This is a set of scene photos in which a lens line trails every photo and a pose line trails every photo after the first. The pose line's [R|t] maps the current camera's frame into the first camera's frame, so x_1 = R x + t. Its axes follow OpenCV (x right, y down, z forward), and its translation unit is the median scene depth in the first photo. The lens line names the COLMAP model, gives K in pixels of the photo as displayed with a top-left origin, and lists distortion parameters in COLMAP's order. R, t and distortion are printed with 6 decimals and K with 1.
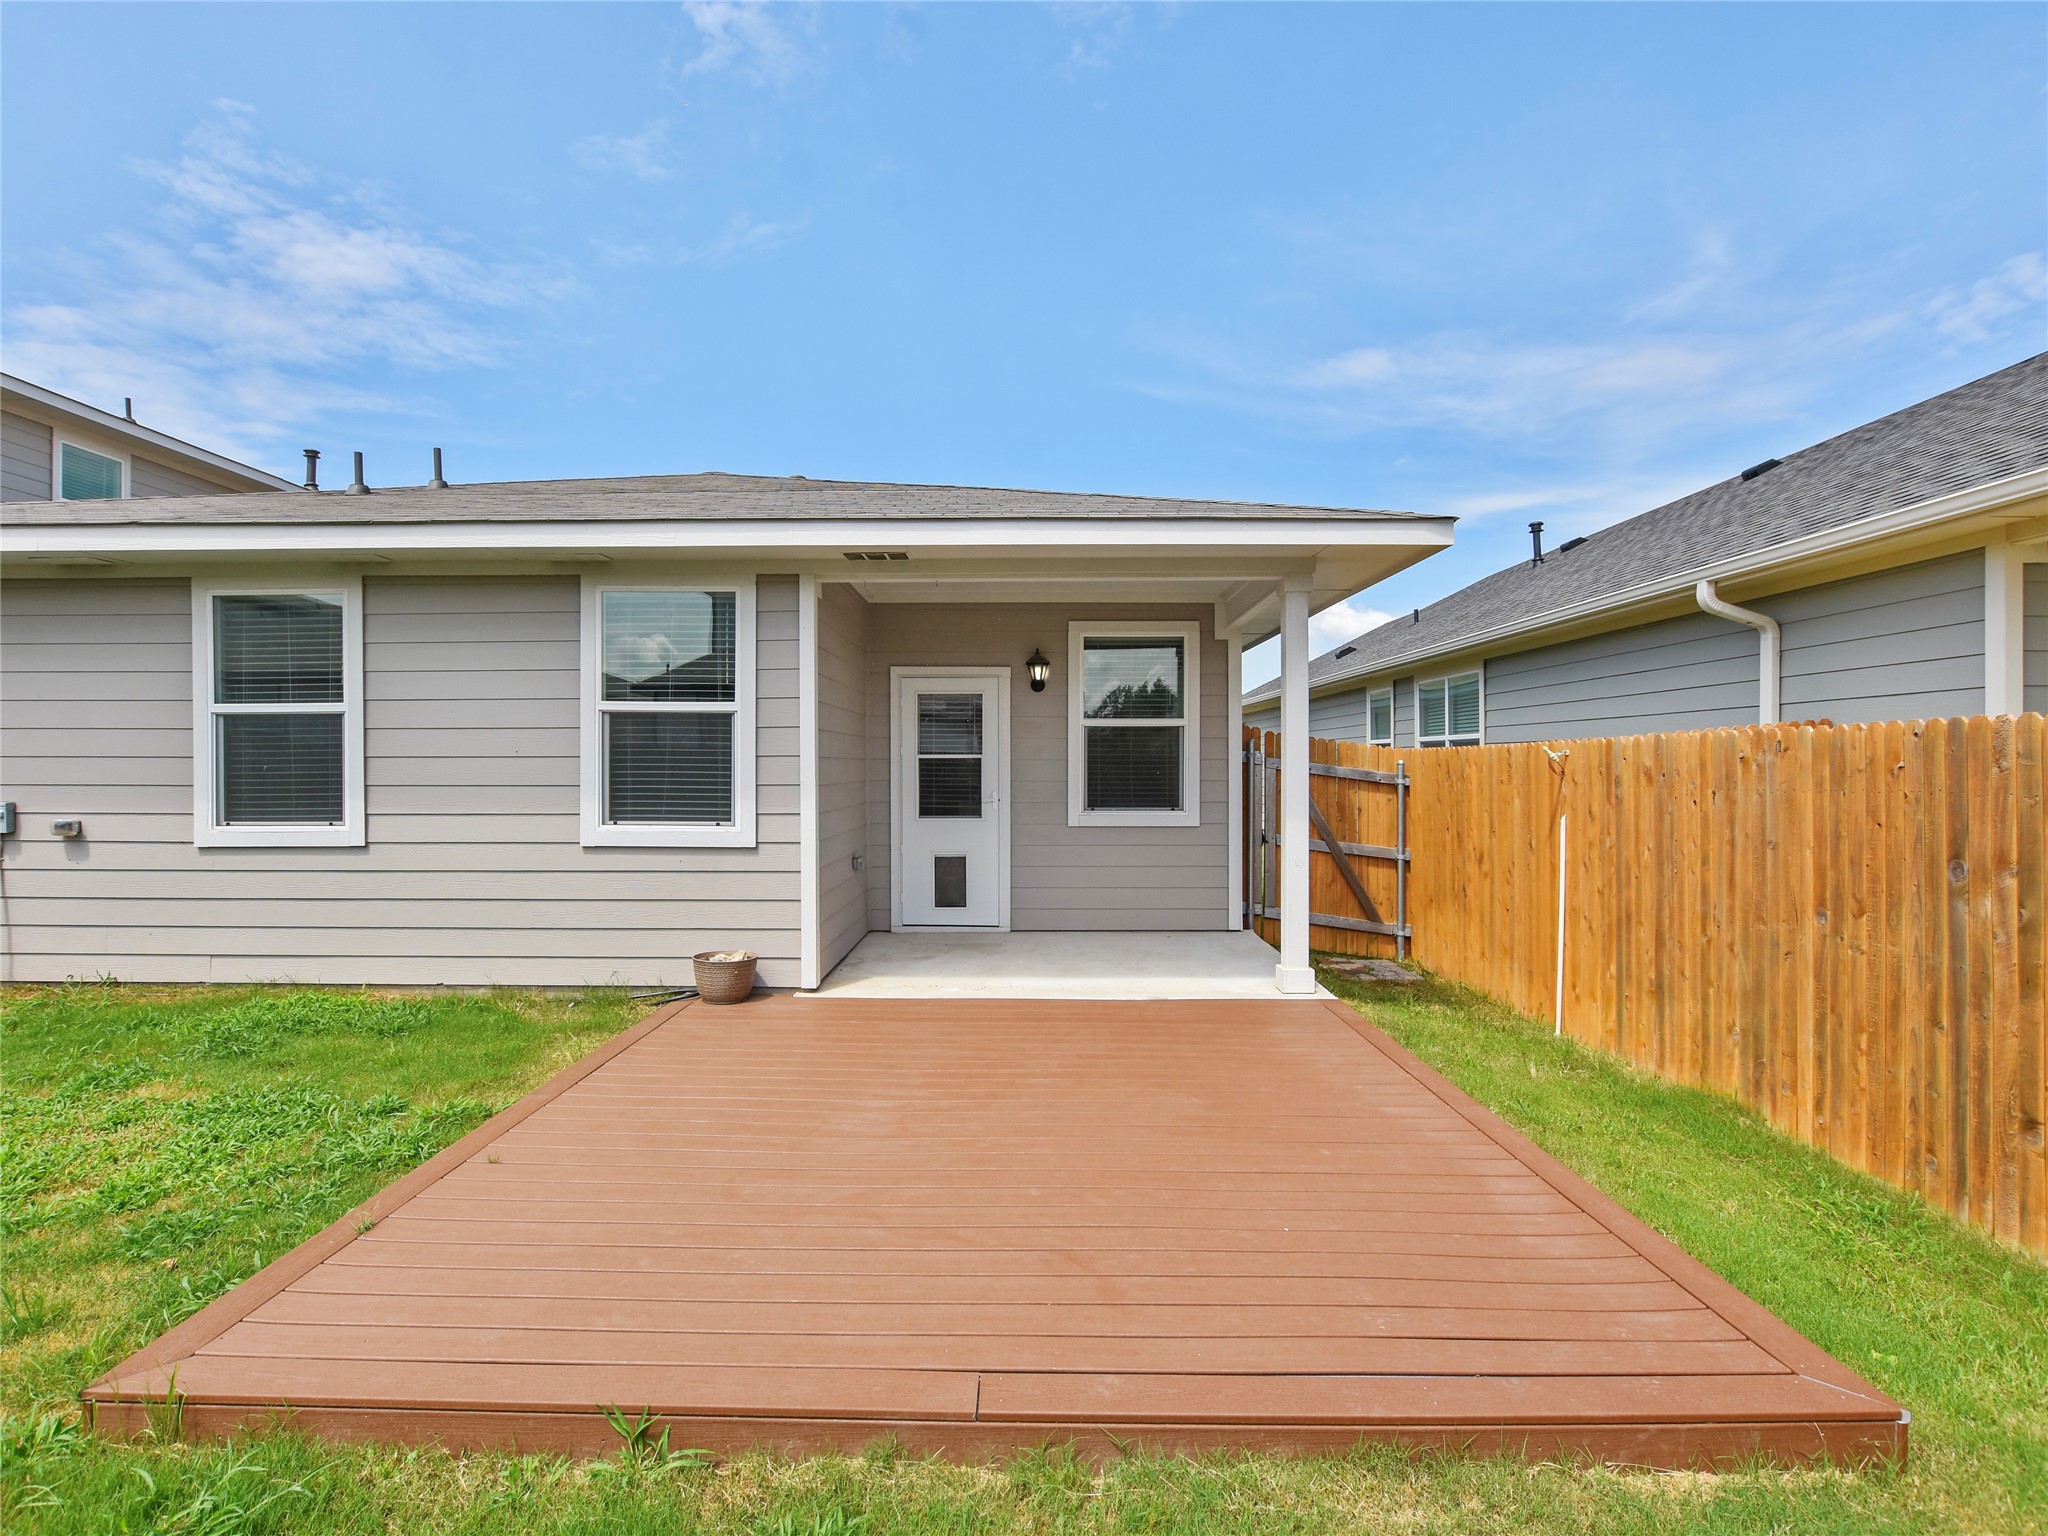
lens RADIAL K [[1025.9, 0, 1026.8], [0, 1025.9, 762.4], [0, 0, 1]] dist [-0.012970, -0.000047]
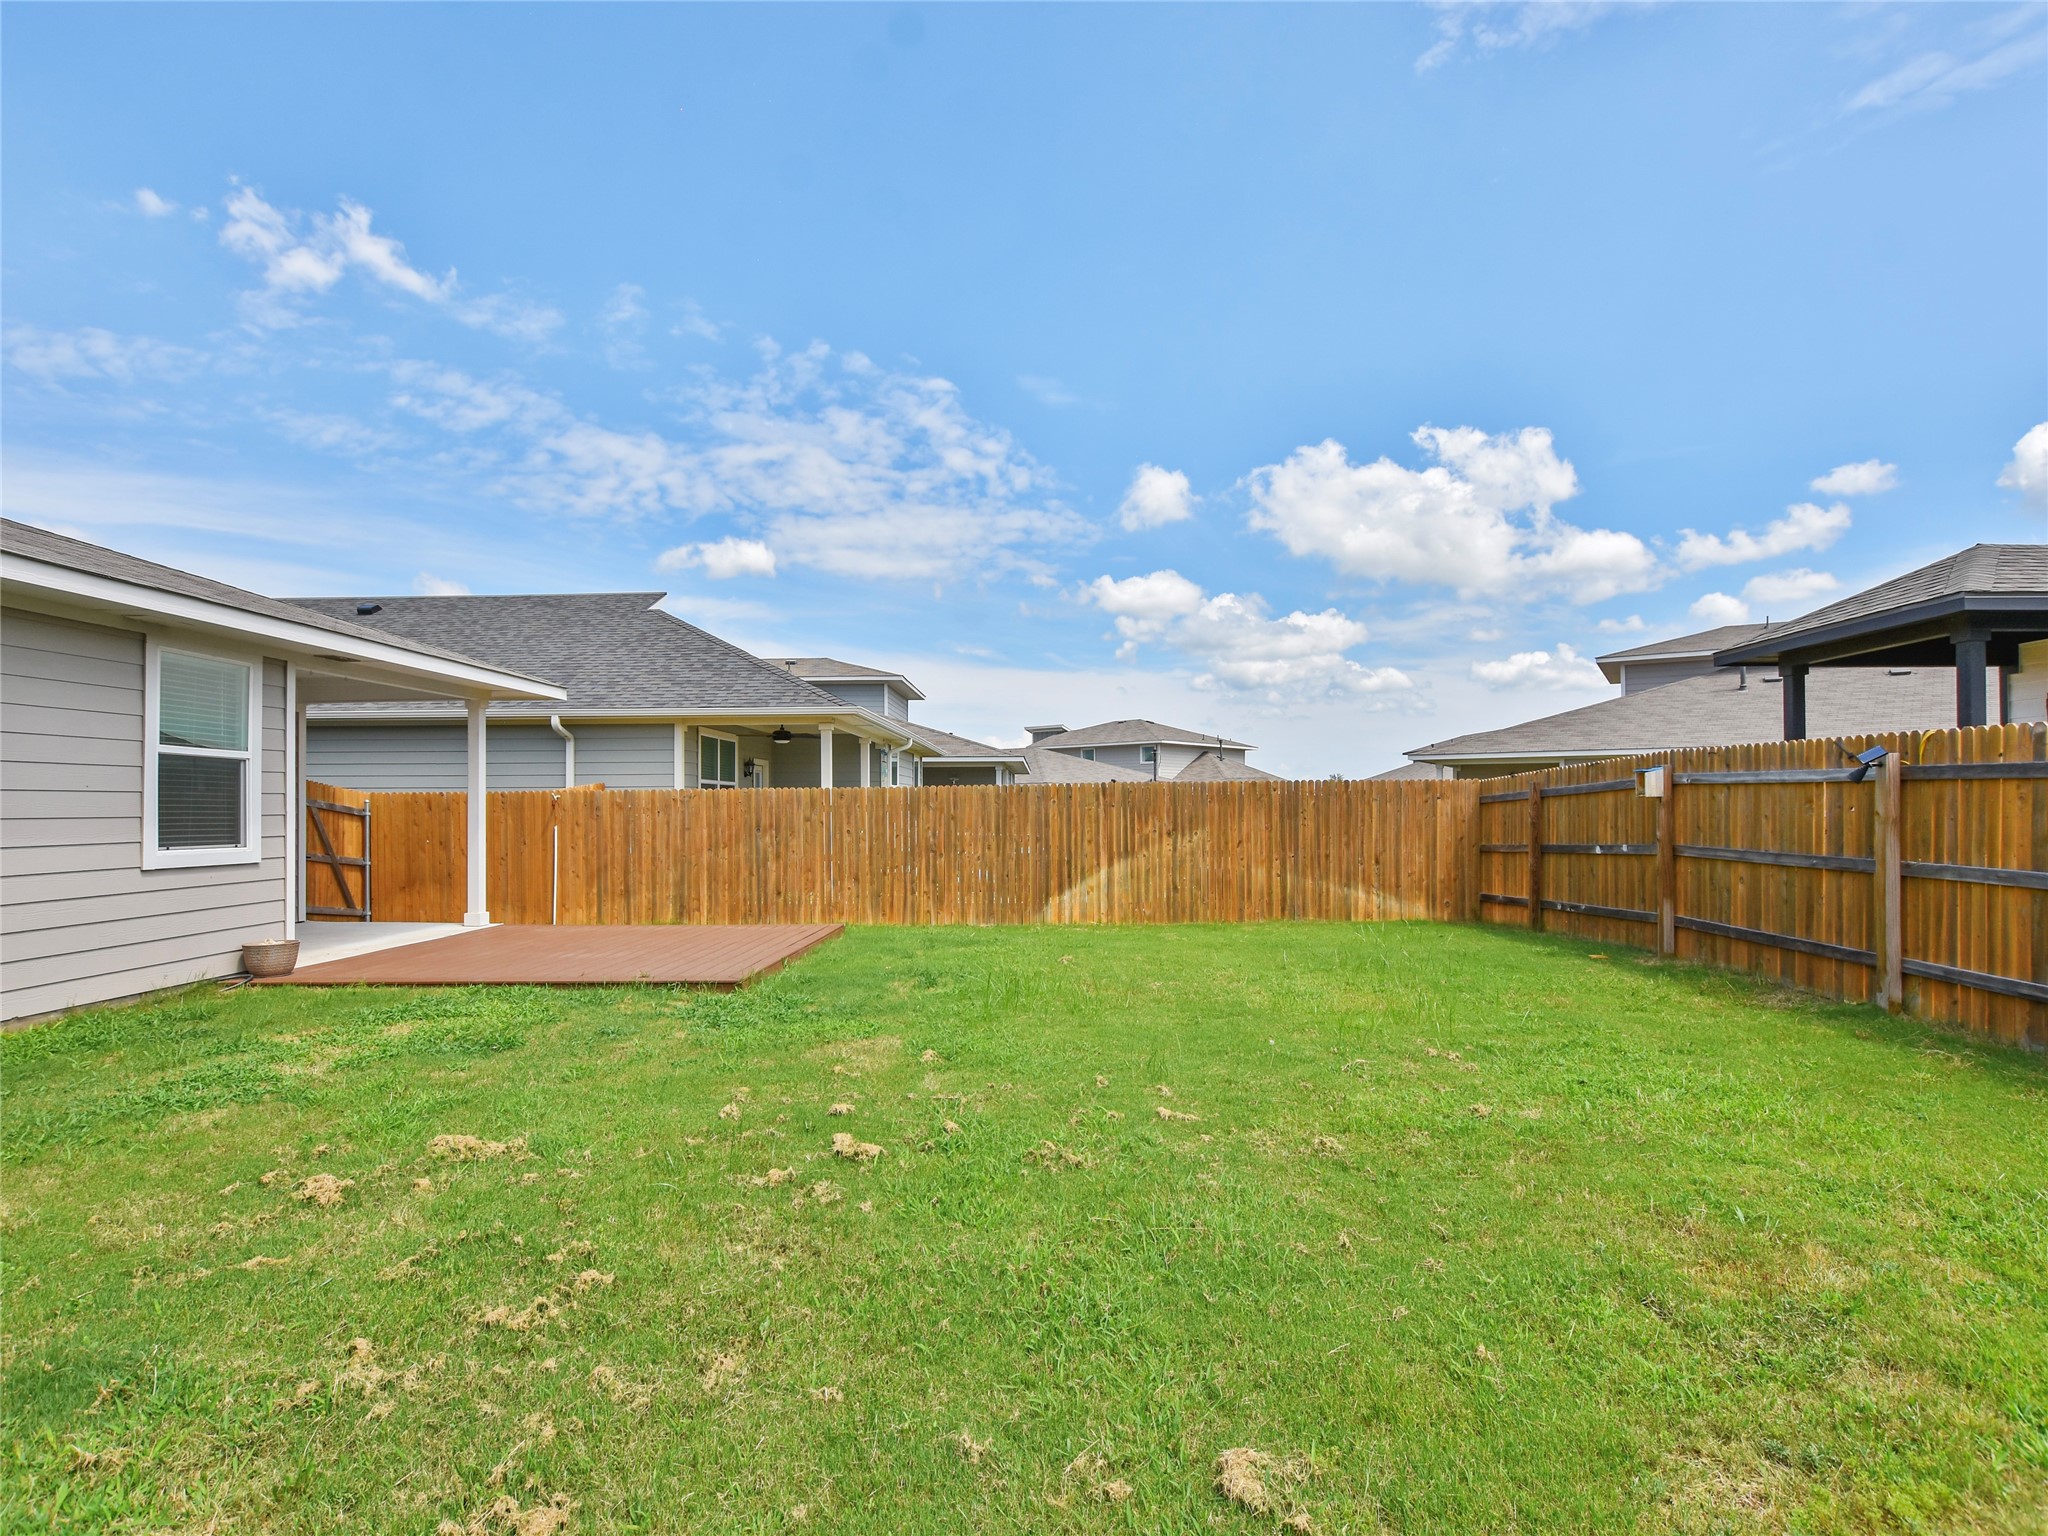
lens RADIAL K [[1025.9, 0, 1022.8], [0, 1025.9, 795.2], [0, 0, 1]] dist [-0.012970, -0.000047]
pose [[0.021479, 0.008921, 0.999729, -1.545659], [0.001335, 0.999959, -0.008952, 0.009043], [-0.999768, 0.001527, 0.021466, -0.009119]]
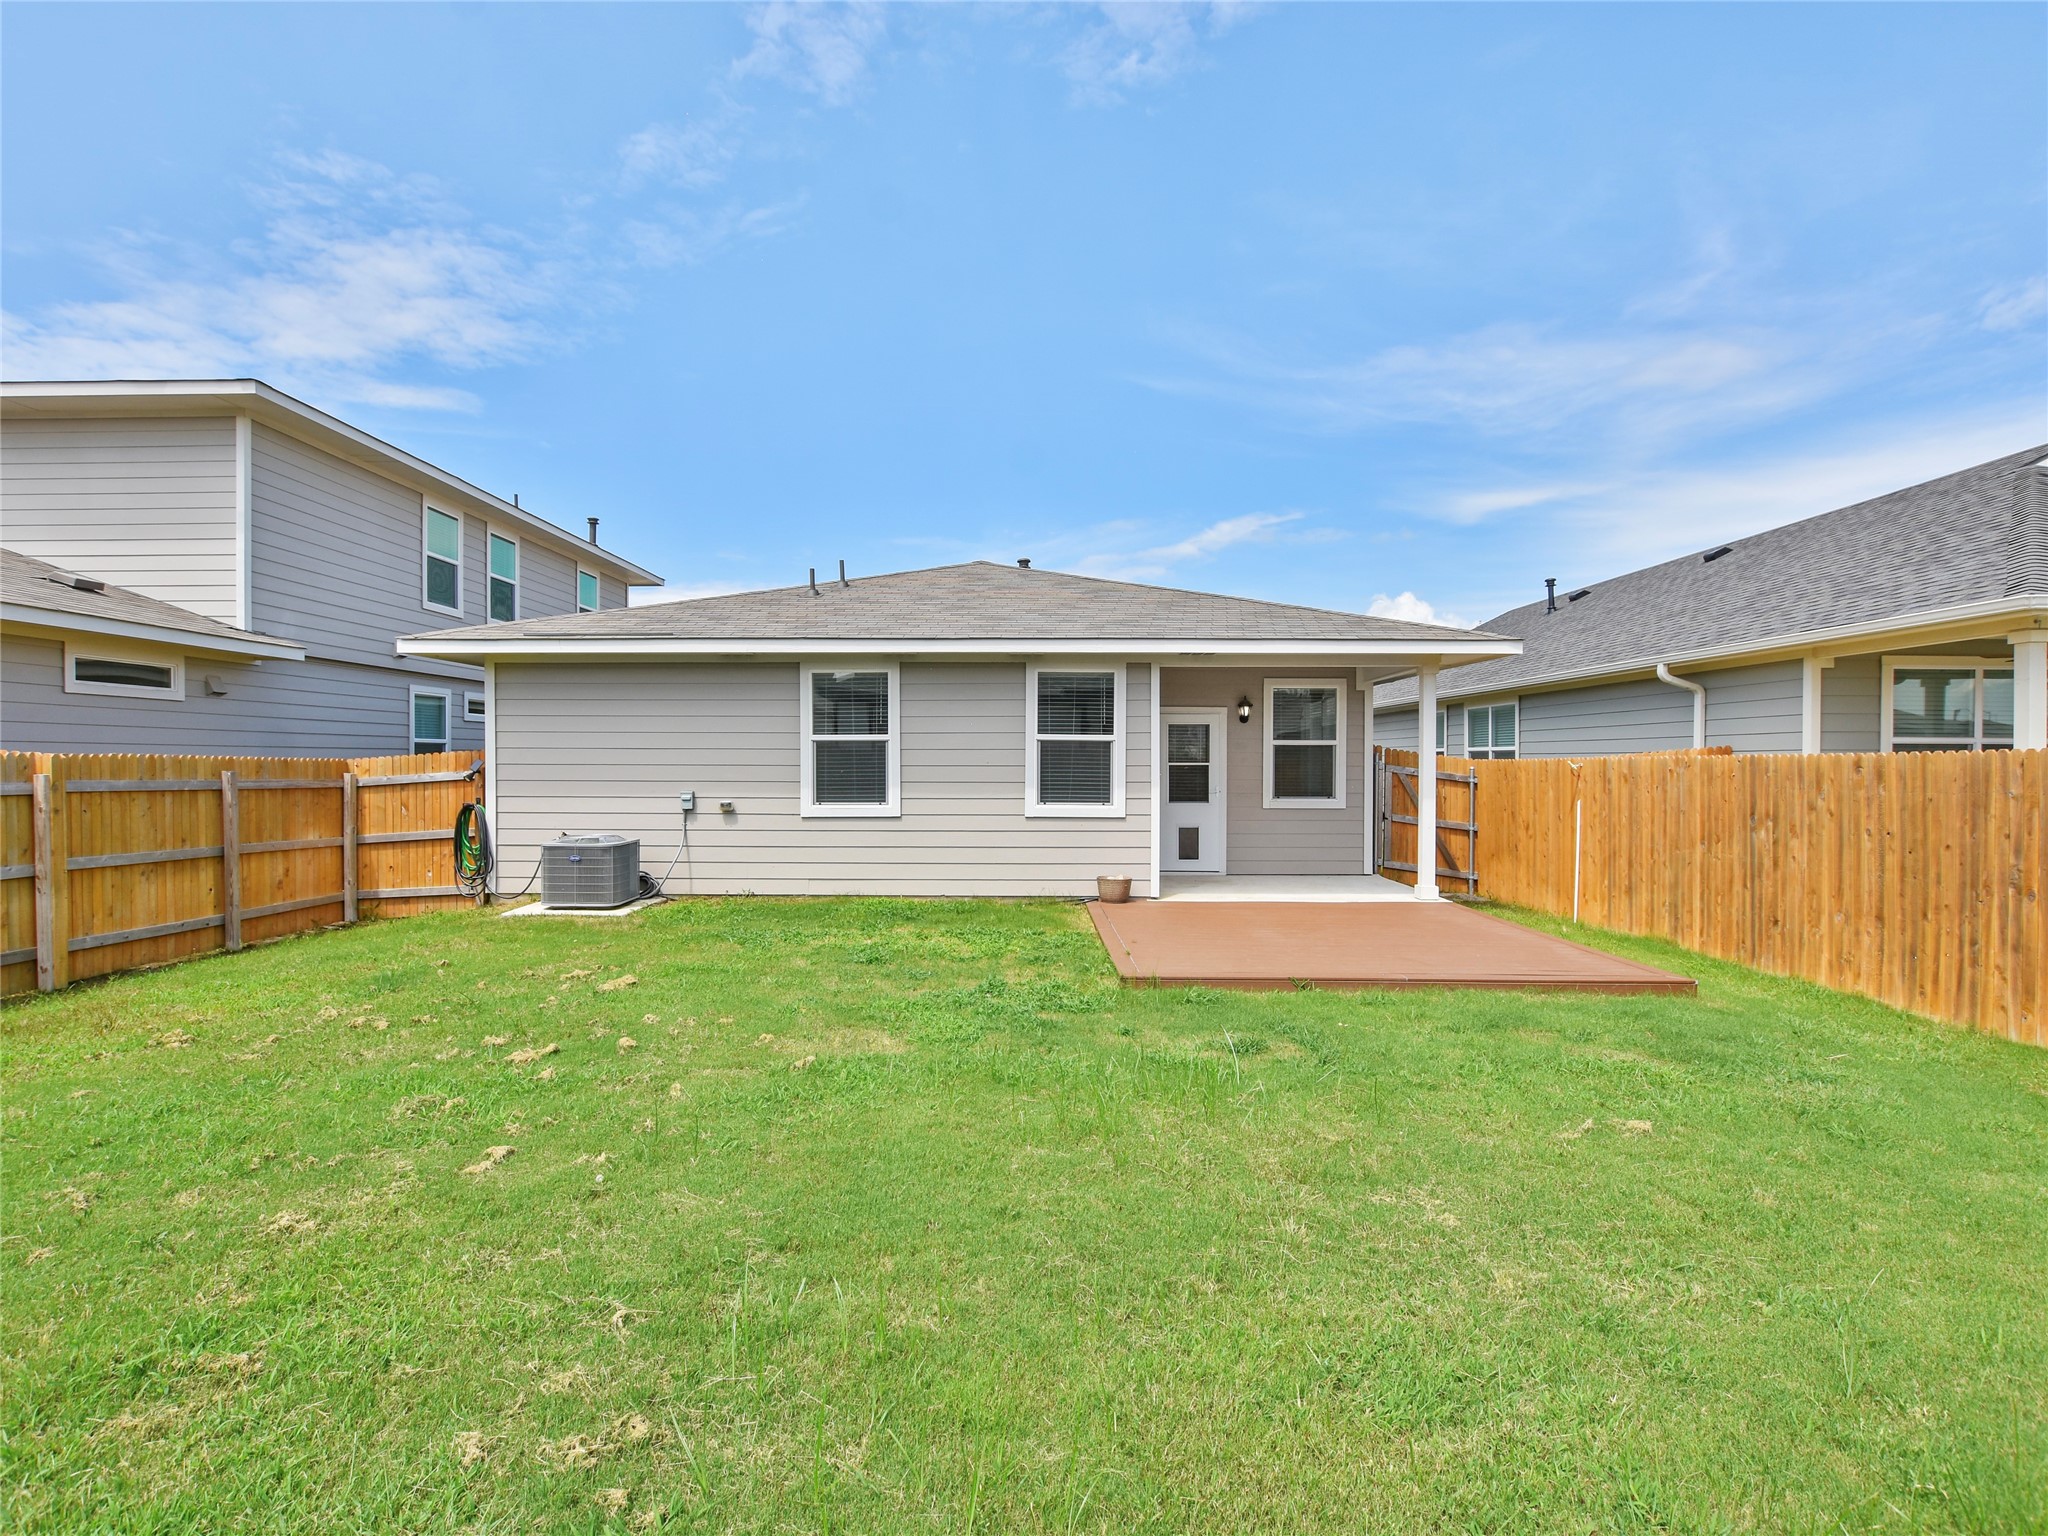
lens RADIAL K [[1025.9, 0, 1028.5], [0, 1025.9, 767.8], [0, 0, 1]] dist [-0.012970, -0.000047]
pose [[0.999996, 0.001715, 0.002117, -0.432557], [-0.001733, 0.999962, 0.008514, -0.017428], [-0.002103, -0.008518, 0.999962, -0.767979]]
